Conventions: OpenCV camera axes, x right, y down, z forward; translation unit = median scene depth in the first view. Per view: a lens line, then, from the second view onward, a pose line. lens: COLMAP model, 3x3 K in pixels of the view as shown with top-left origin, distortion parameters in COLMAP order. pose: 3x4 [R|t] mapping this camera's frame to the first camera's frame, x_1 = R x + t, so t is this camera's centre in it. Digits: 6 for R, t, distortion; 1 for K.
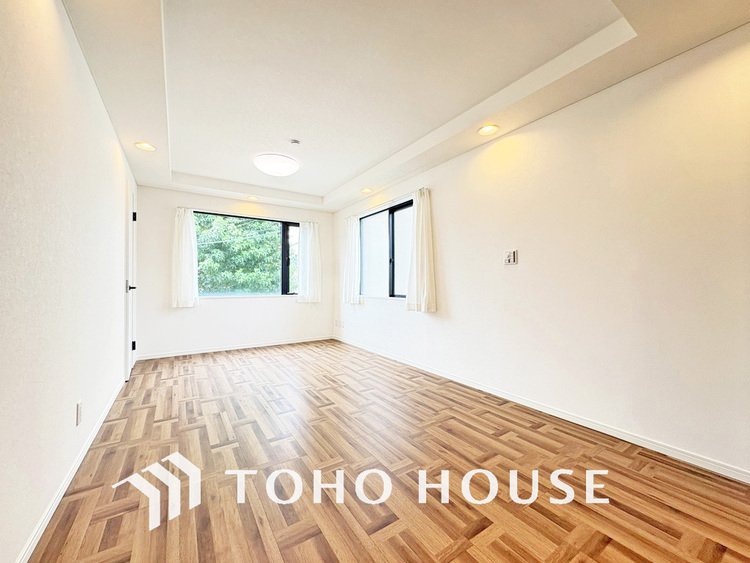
lens RADIAL K [[300.5, 0, 375.7], [0, 300.5, 280.2], [0, 0, 1]] dist [0.000060, 0.000148]
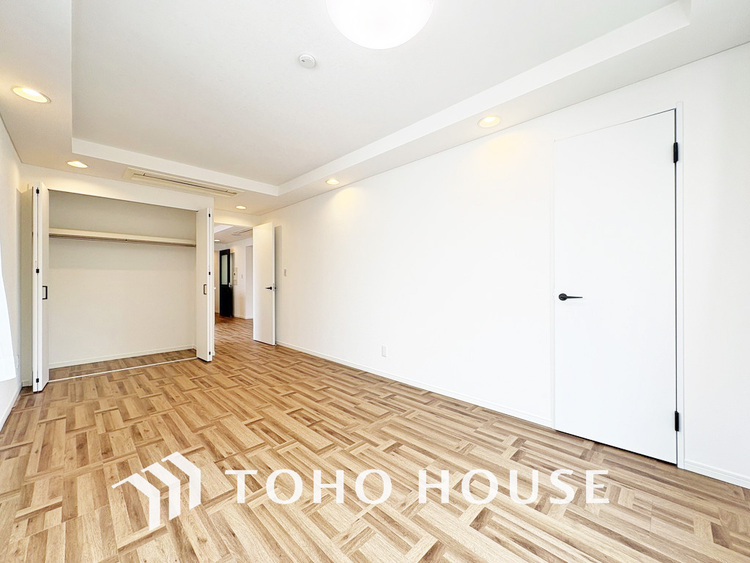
lens RADIAL K [[300.5, 0, 375.7], [0, 300.5, 280.2], [0, 0, 1]] dist [0.000060, 0.000148]
pose [[-0.978124, 0.004391, -0.207975, -0.347531], [0.007639, 0.999861, -0.014815, -0.007450], [0.207881, -0.016080, -0.978022, 2.051325]]
